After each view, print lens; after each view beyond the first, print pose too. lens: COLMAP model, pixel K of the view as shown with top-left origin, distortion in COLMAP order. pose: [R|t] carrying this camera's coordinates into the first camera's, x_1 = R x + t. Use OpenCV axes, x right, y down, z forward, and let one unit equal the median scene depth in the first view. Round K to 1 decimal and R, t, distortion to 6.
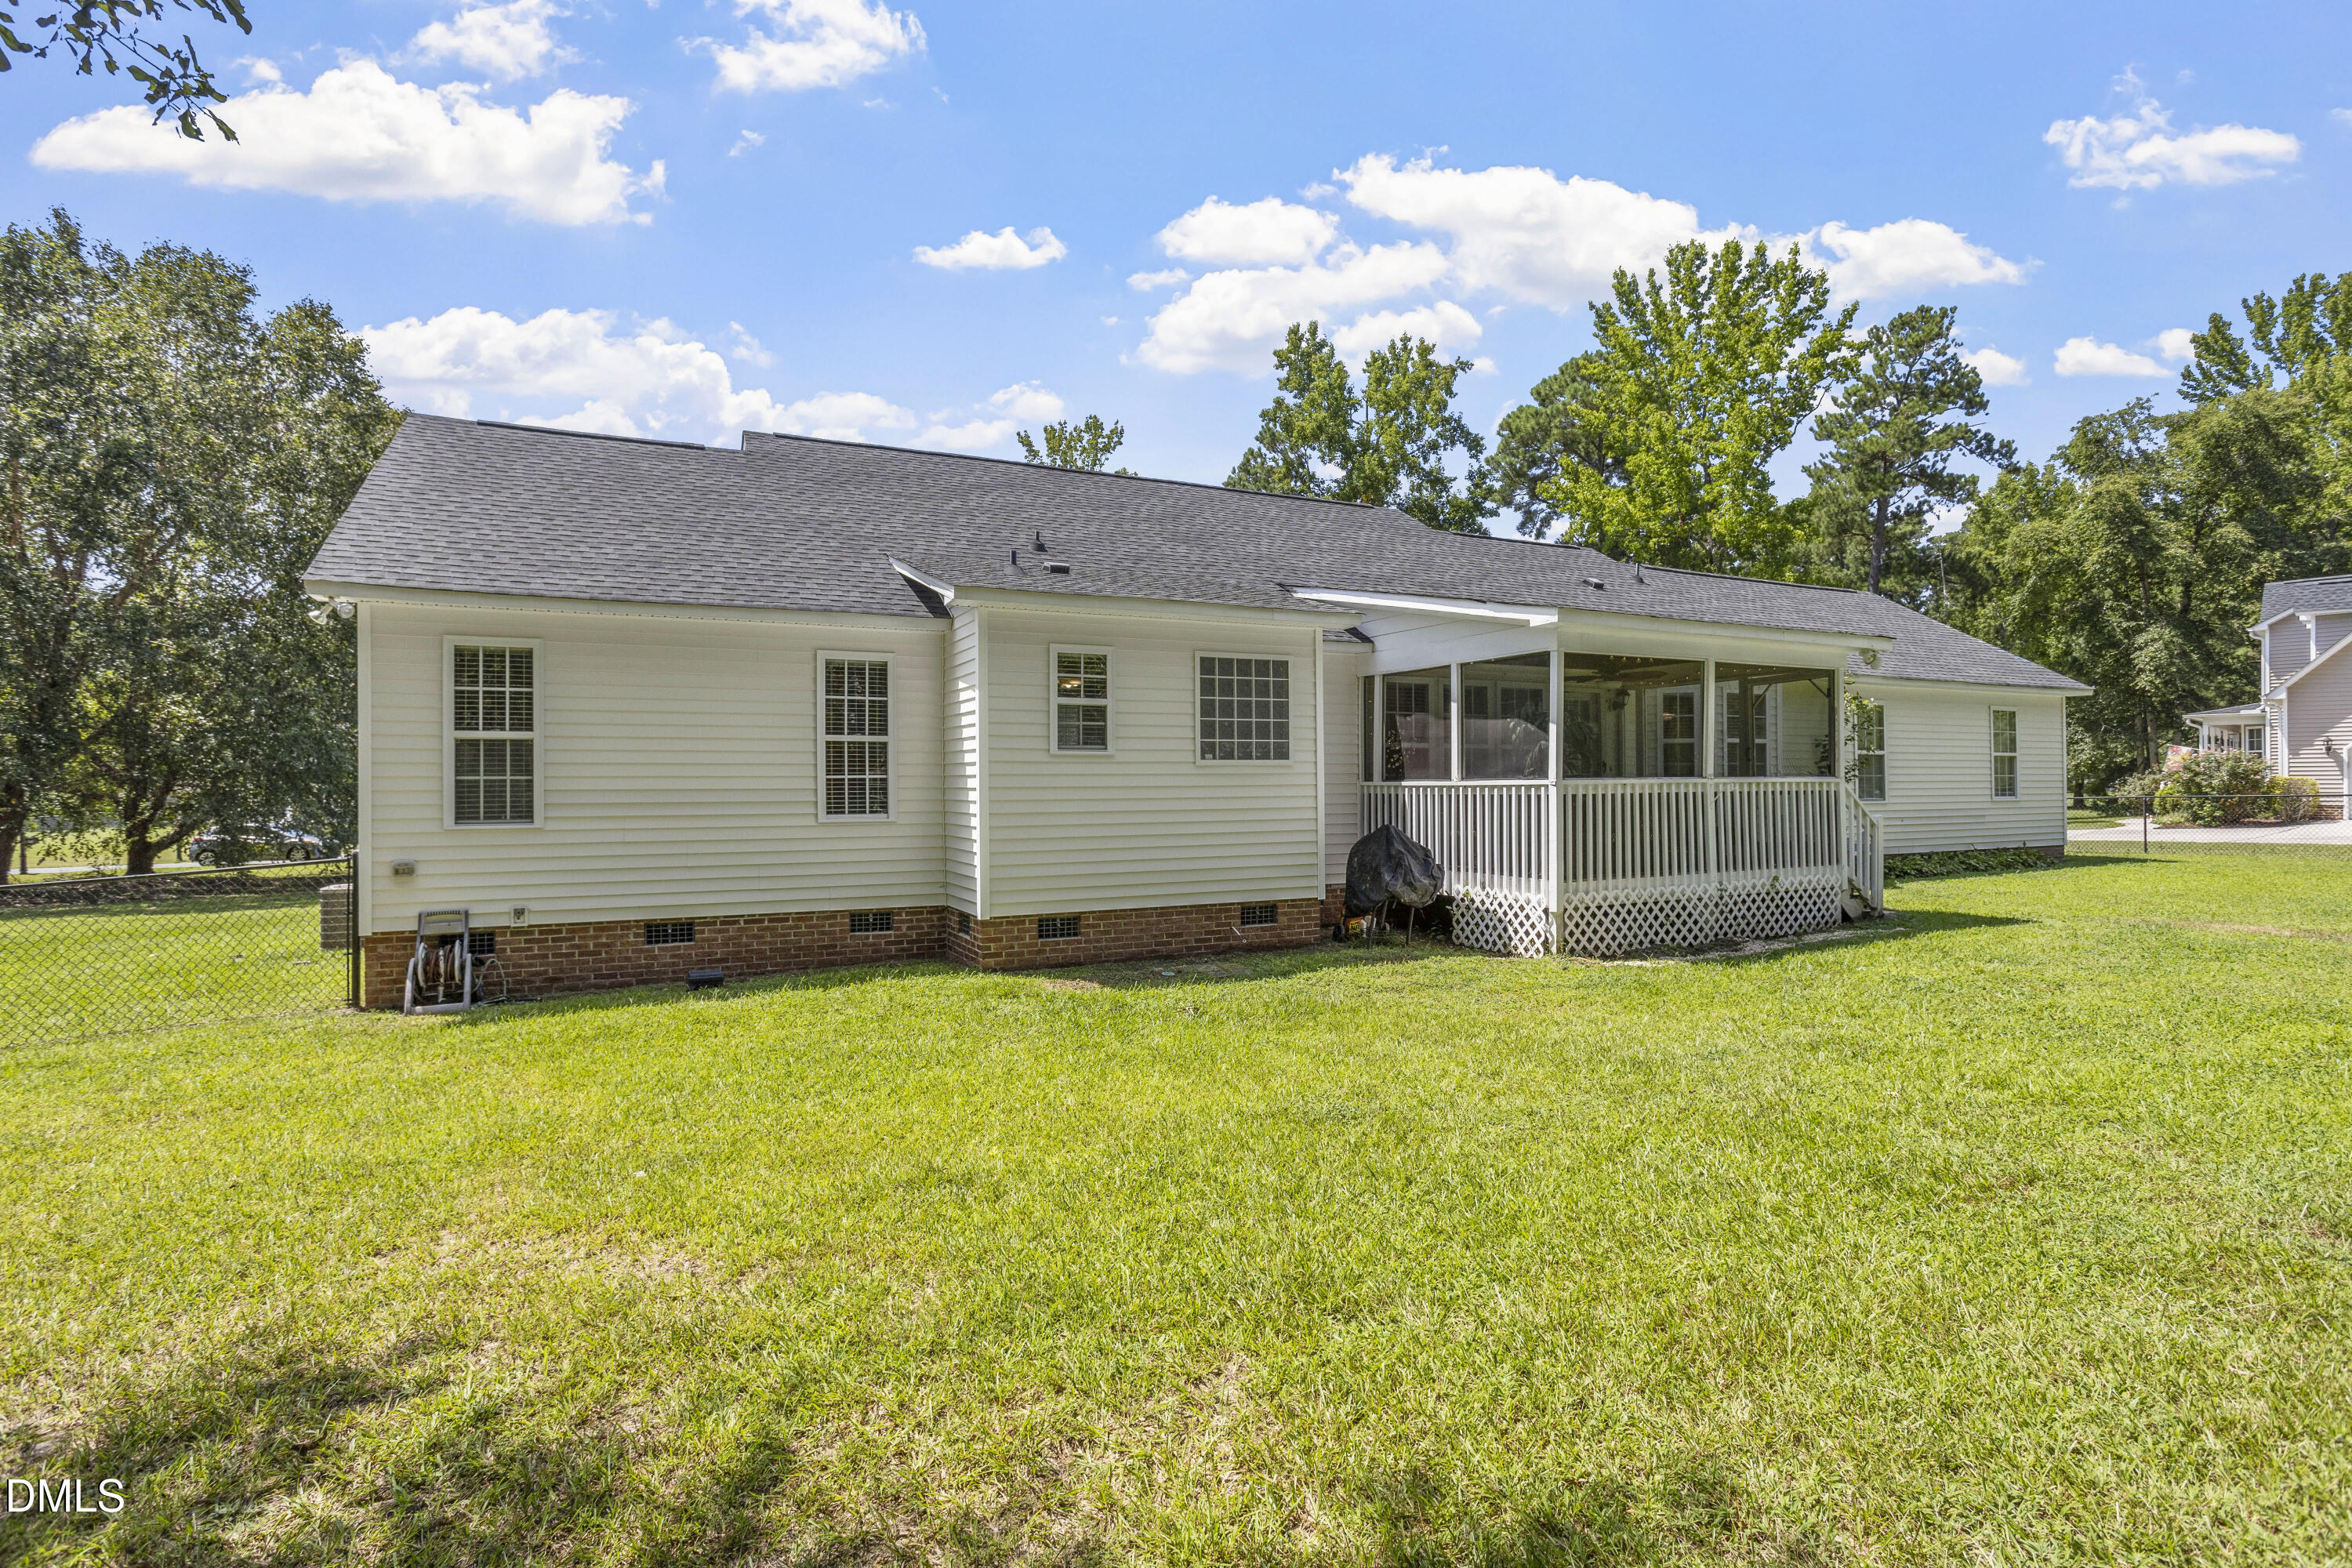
lens RADIAL K [[1141.2, 0, 1173.6], [0, 1141.2, 764.3], [0, 0, 1]] dist [-0.046651, 0.030269]
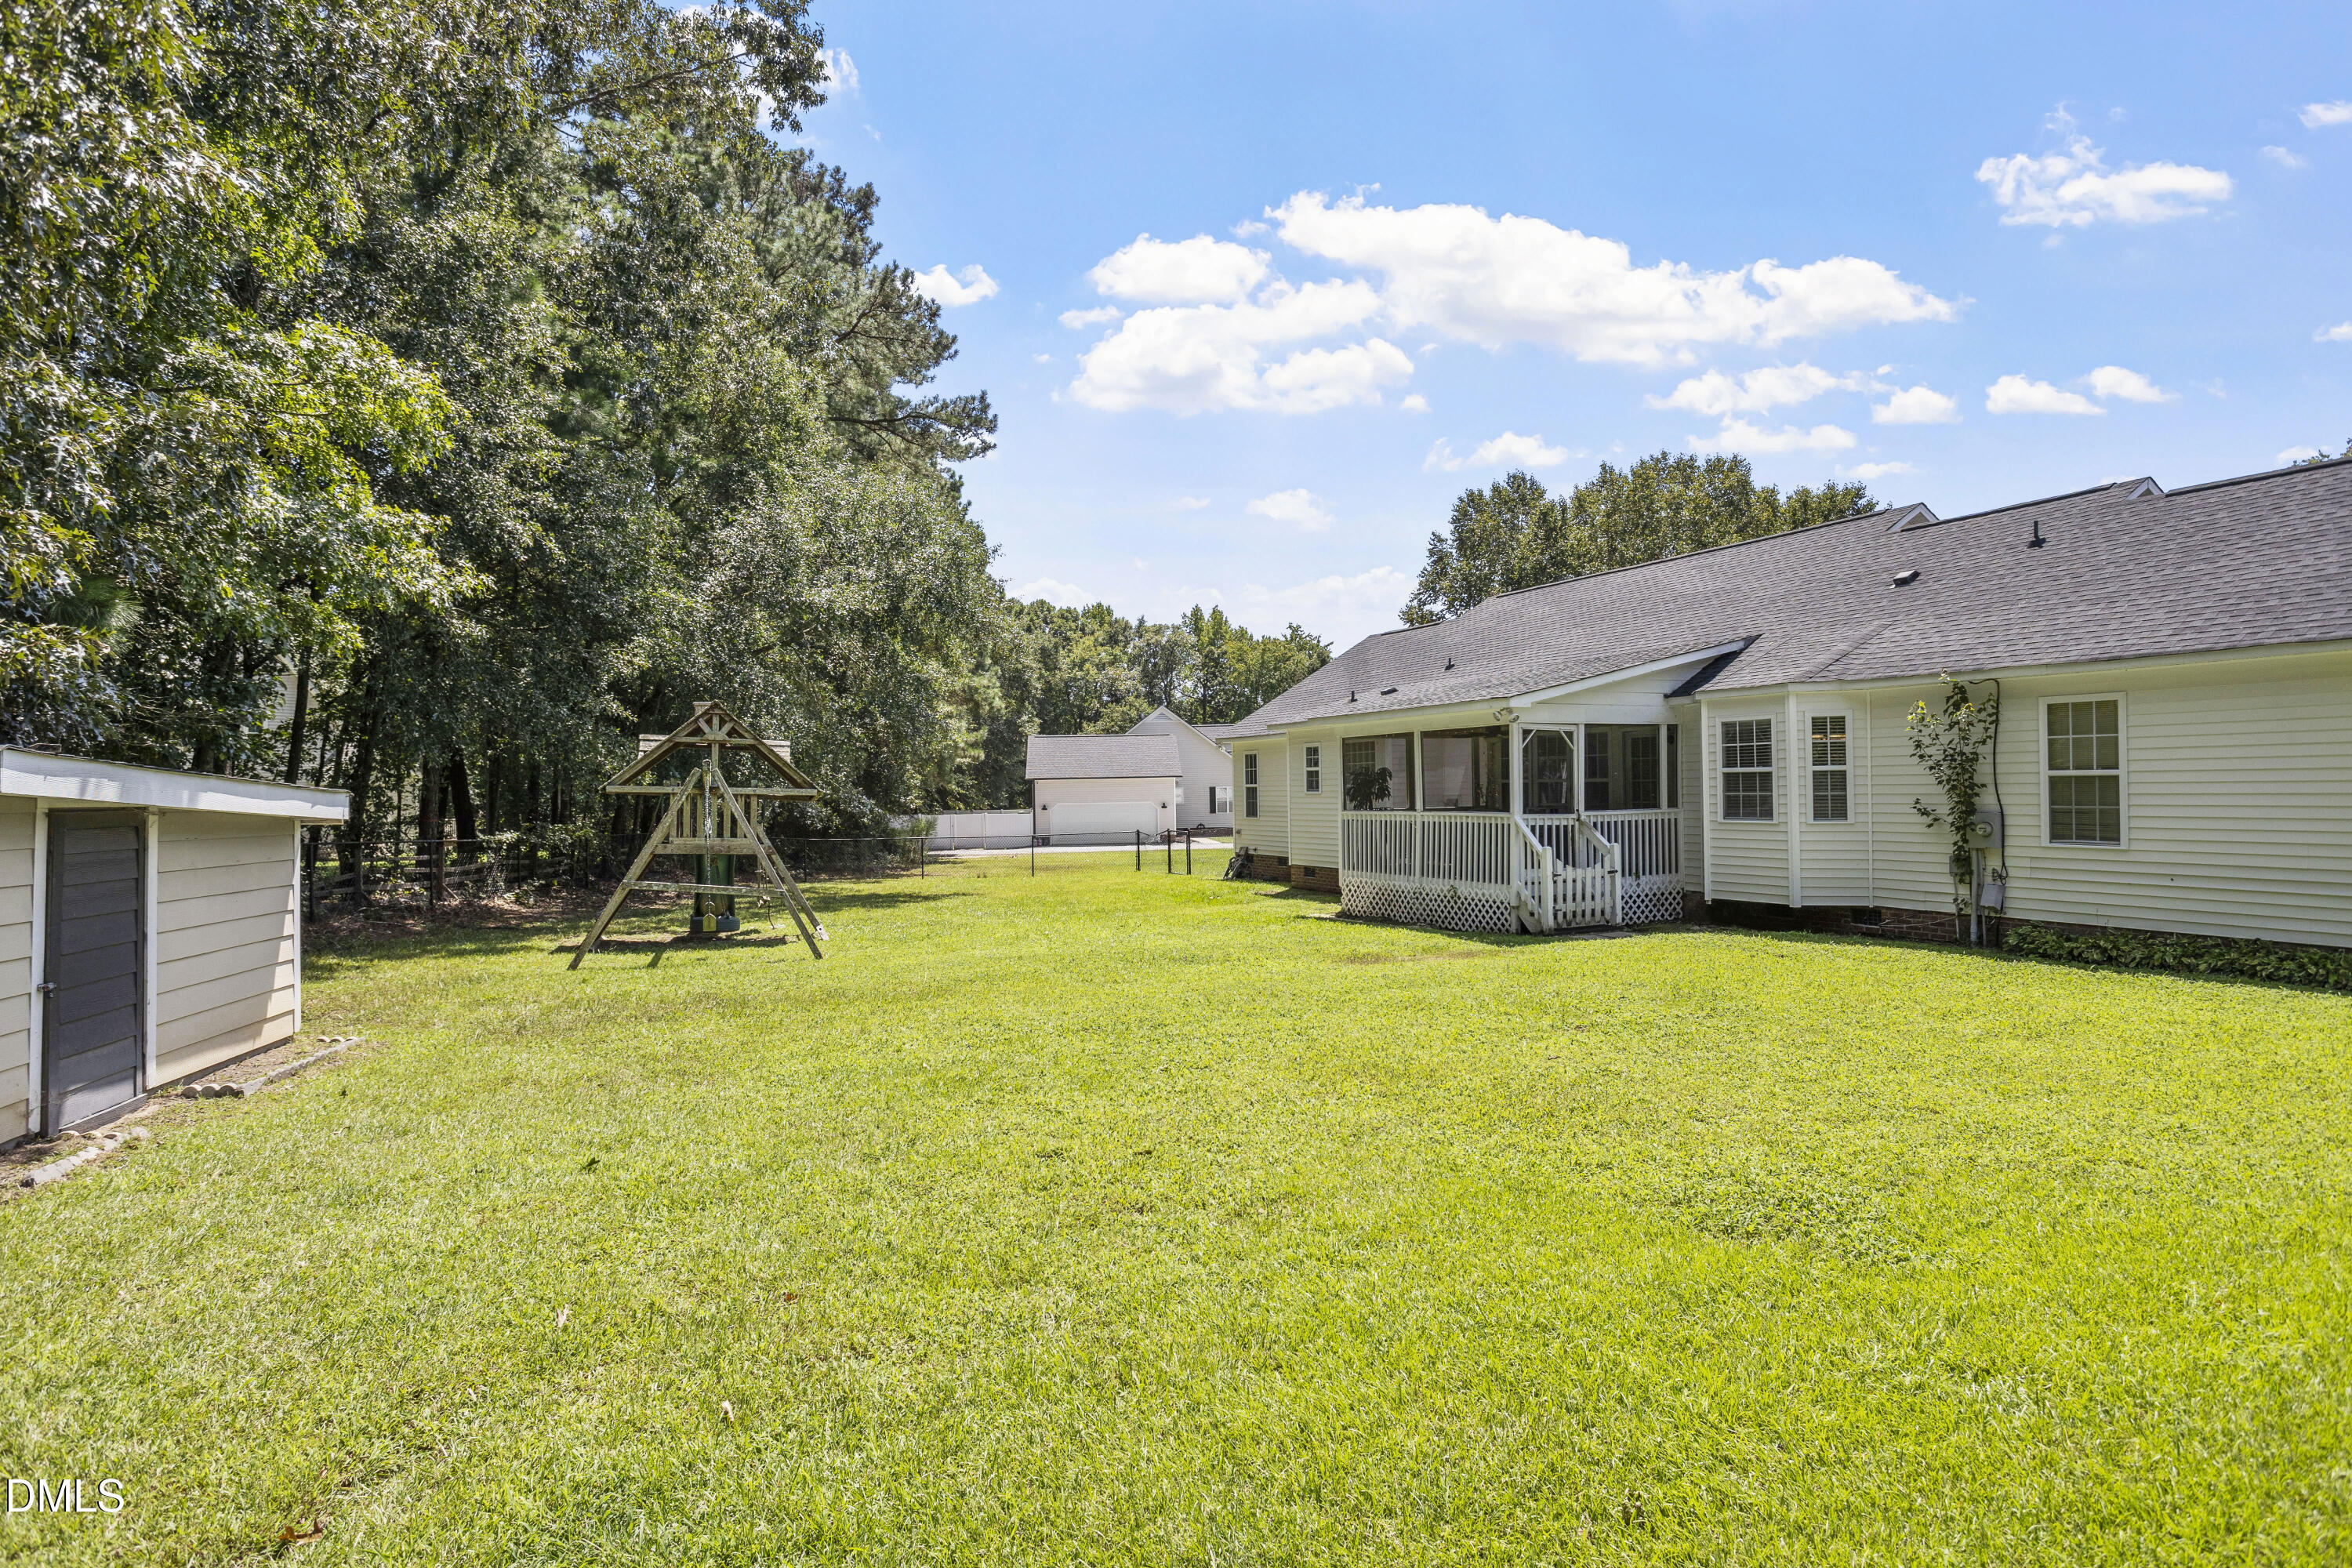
lens RADIAL K [[1331.3, 0, 1176.0], [0, 1331.3, 784.0], [0, 0, 1]] dist [0.114877, 0.000316]
pose [[-0.060562, -0.002066, -0.998162, 2.173980], [0.011462, 0.999930, -0.002765, -0.019732], [0.998099, -0.011608, -0.060534, 0.786469]]
